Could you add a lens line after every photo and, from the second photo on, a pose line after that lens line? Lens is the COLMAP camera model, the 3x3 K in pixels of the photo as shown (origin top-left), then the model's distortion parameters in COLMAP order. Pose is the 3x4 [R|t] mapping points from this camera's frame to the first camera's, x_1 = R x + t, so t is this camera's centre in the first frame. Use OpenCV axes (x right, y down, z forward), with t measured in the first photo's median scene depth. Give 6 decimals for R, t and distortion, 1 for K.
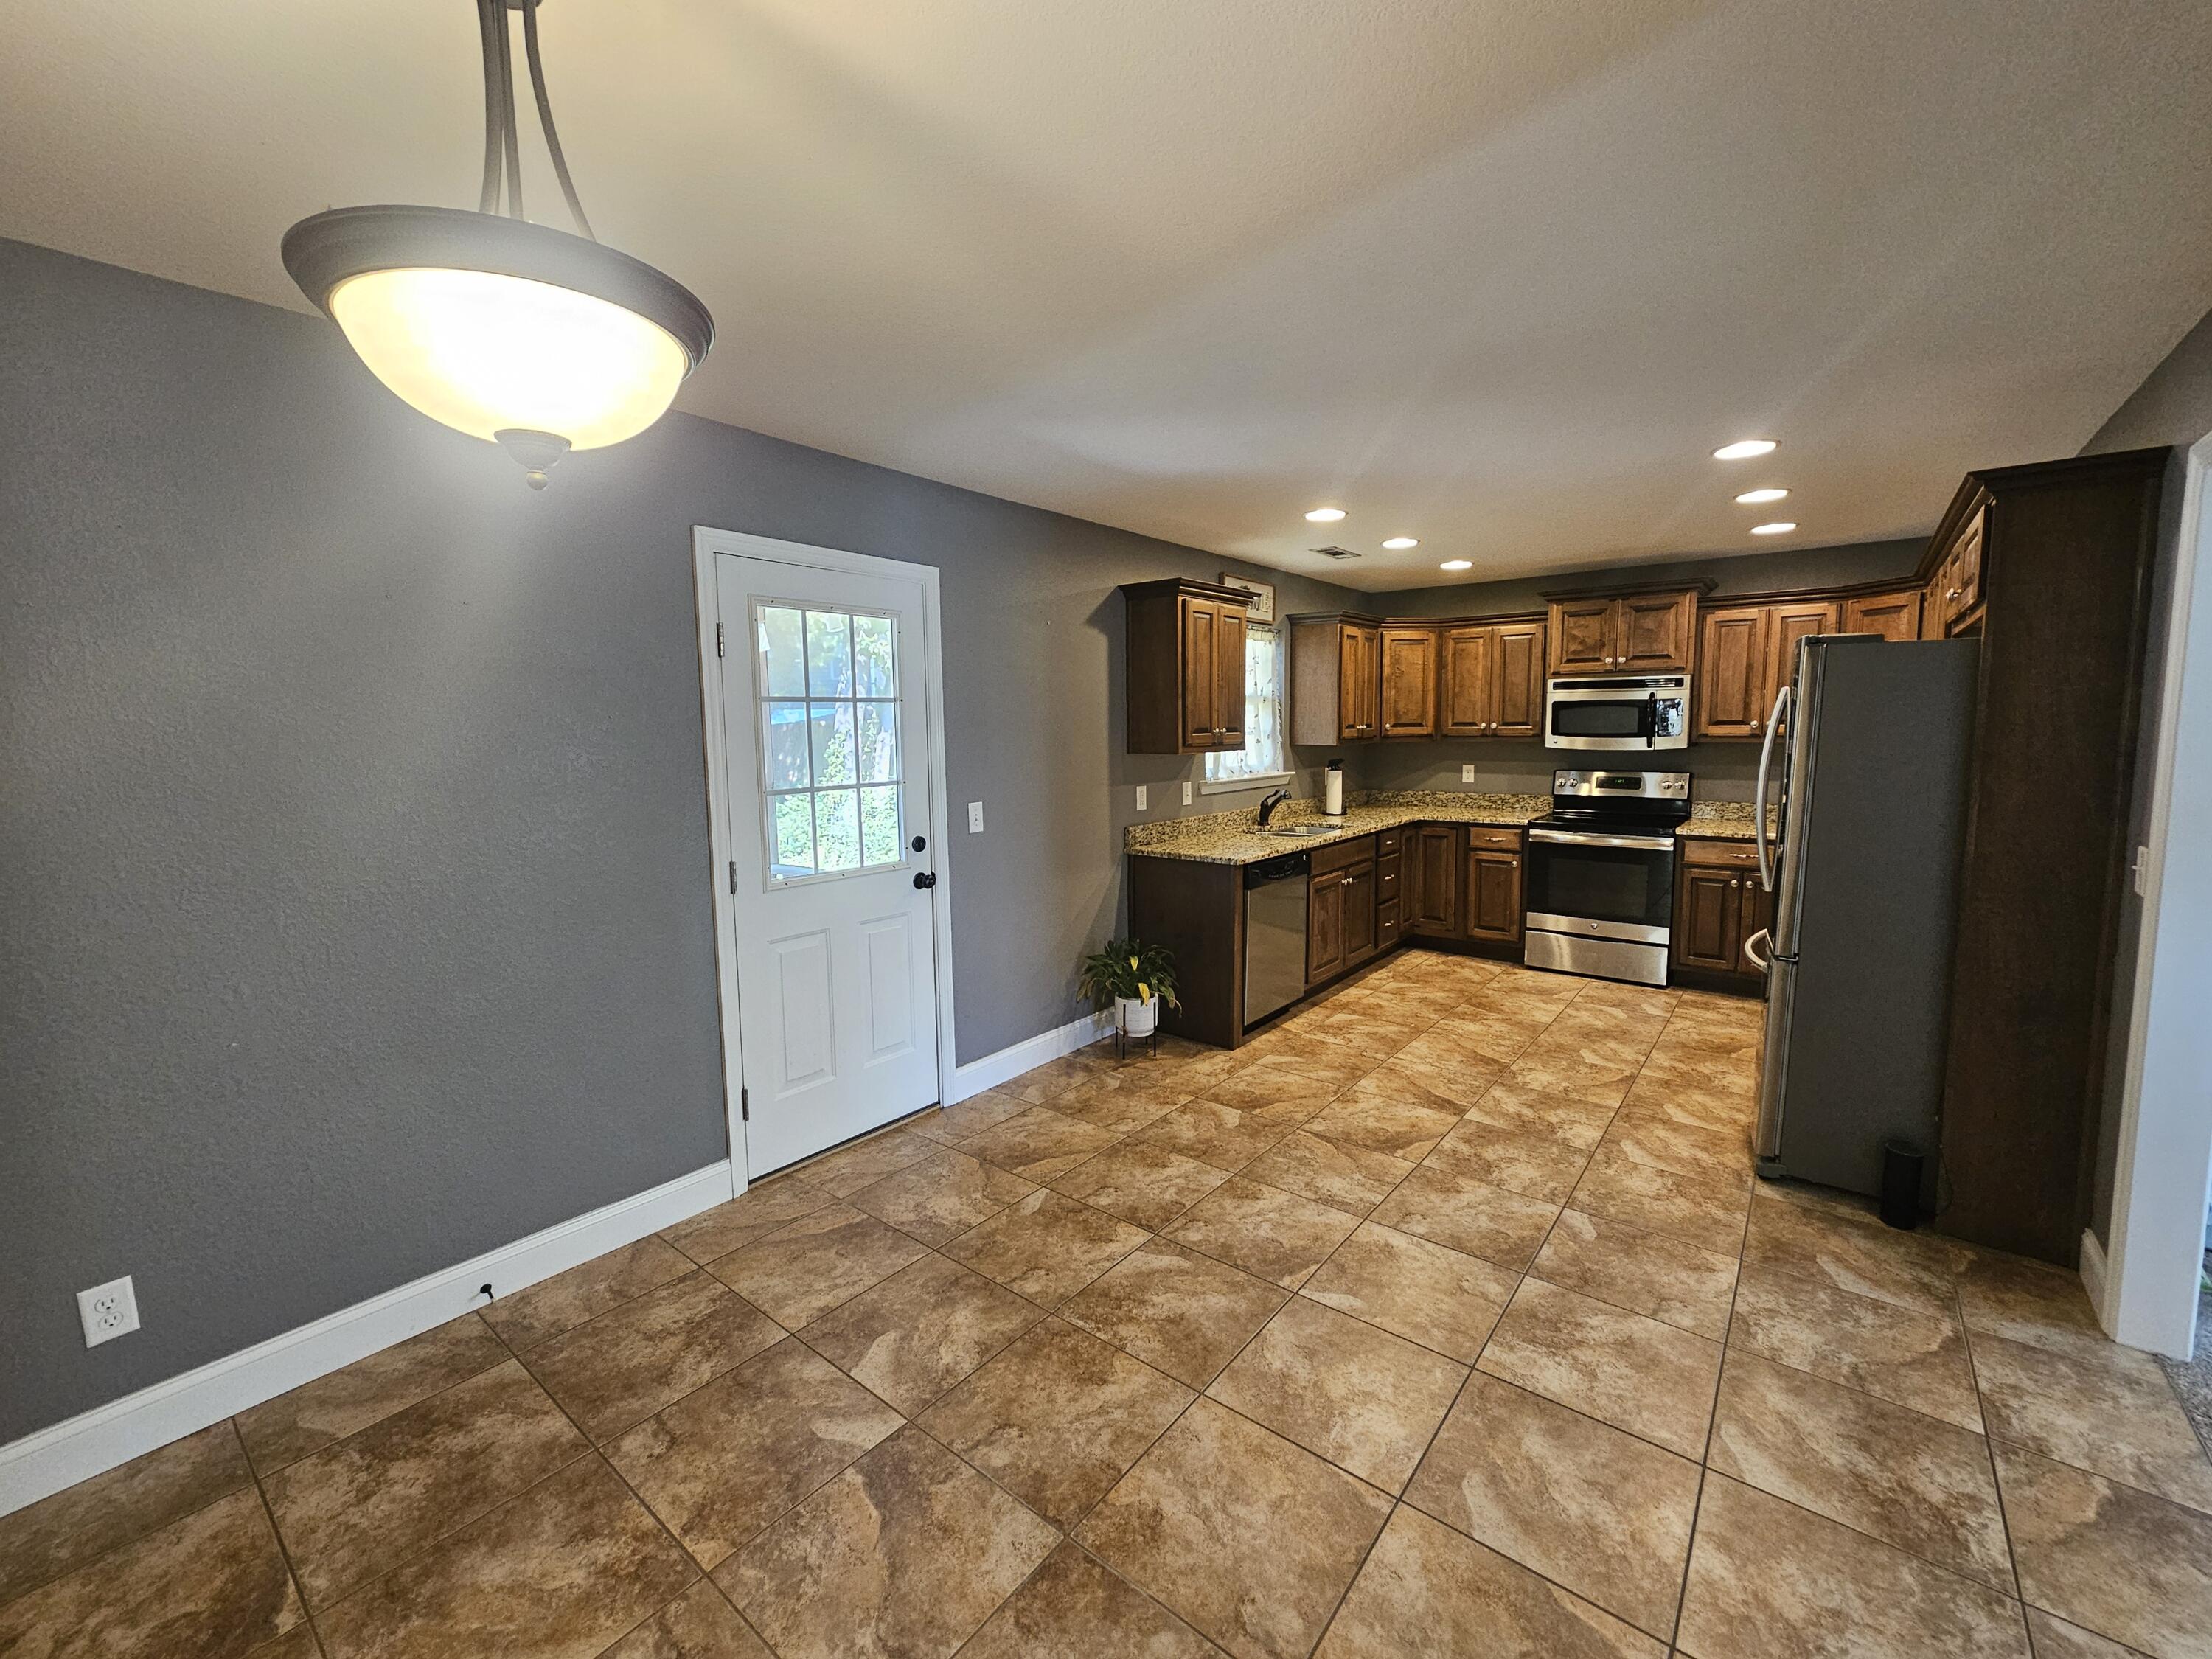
lens RADIAL K [[905.4, 0, 1113.6], [0, 905.4, 819.9], [0, 0, 1]] dist [0.000360, 0.000636]
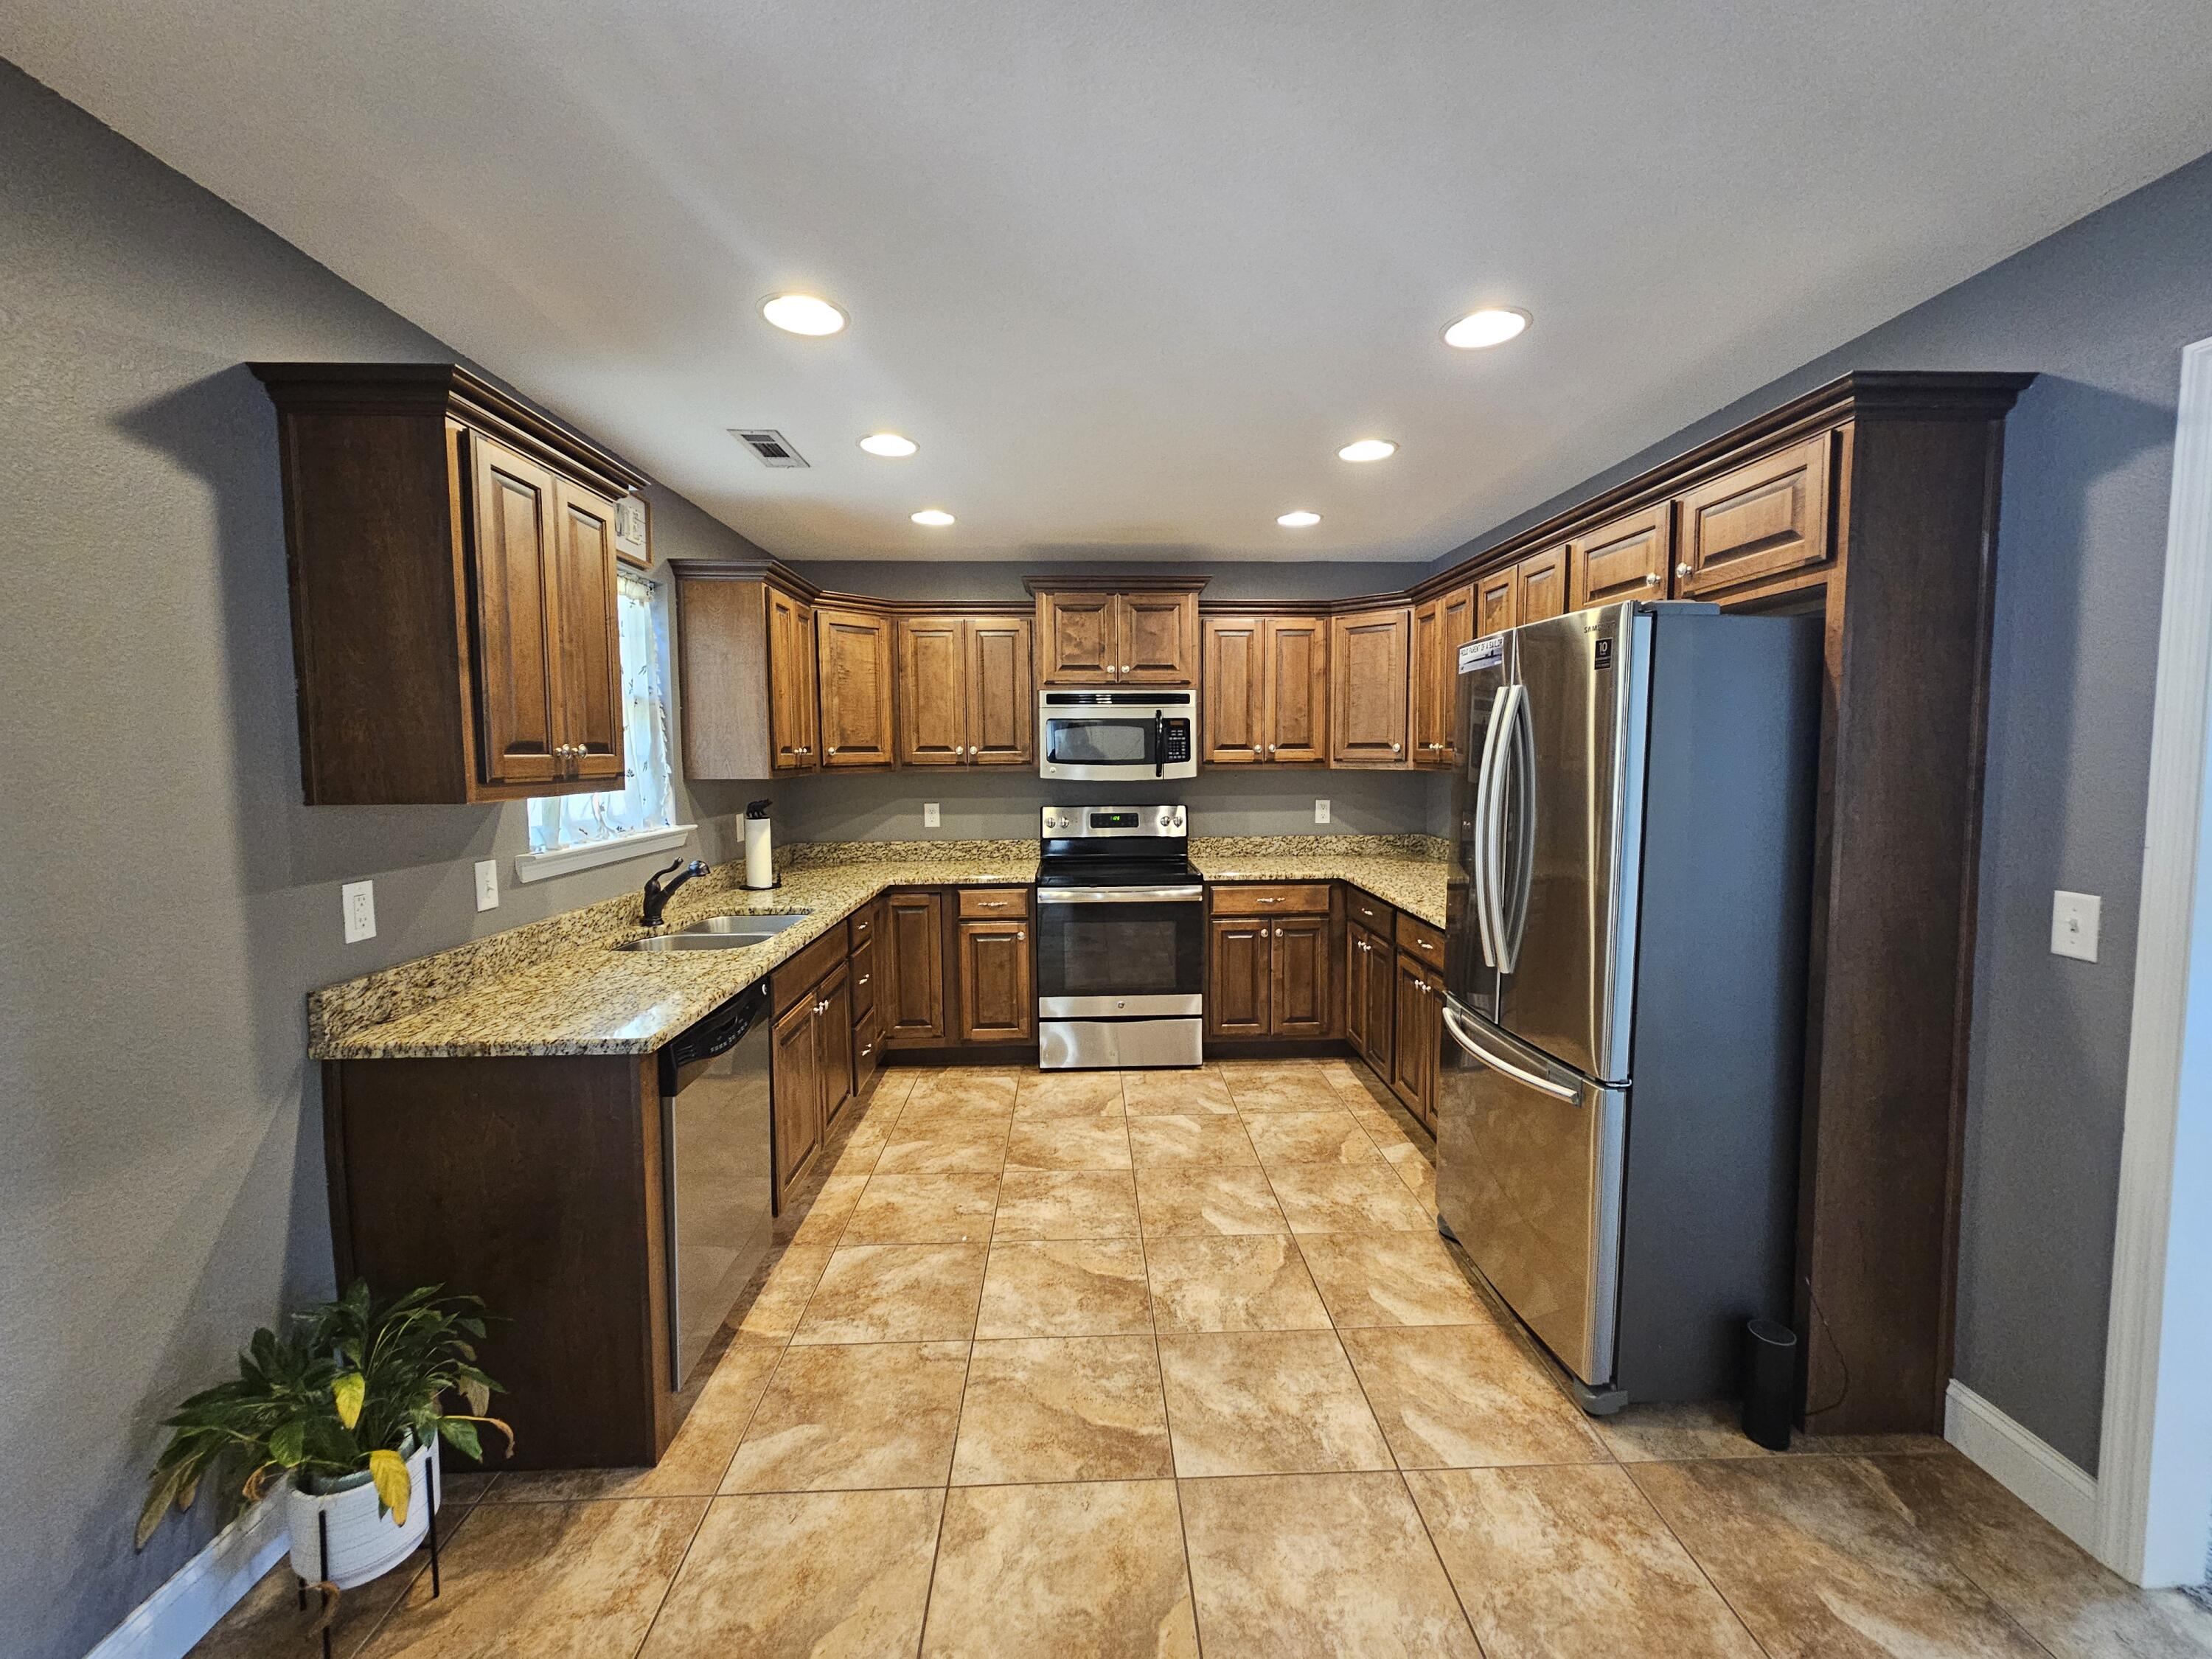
lens RADIAL K [[905.4, 0, 1112.4], [0, 905.4, 817.5], [0, 0, 1]] dist [0.000360, 0.000636]
pose [[0.756075, -0.040731, 0.653216, 0.024578], [0.068189, 0.997532, -0.016725, -0.039732], [-0.650923, 0.057187, 0.756986, 0.505718]]
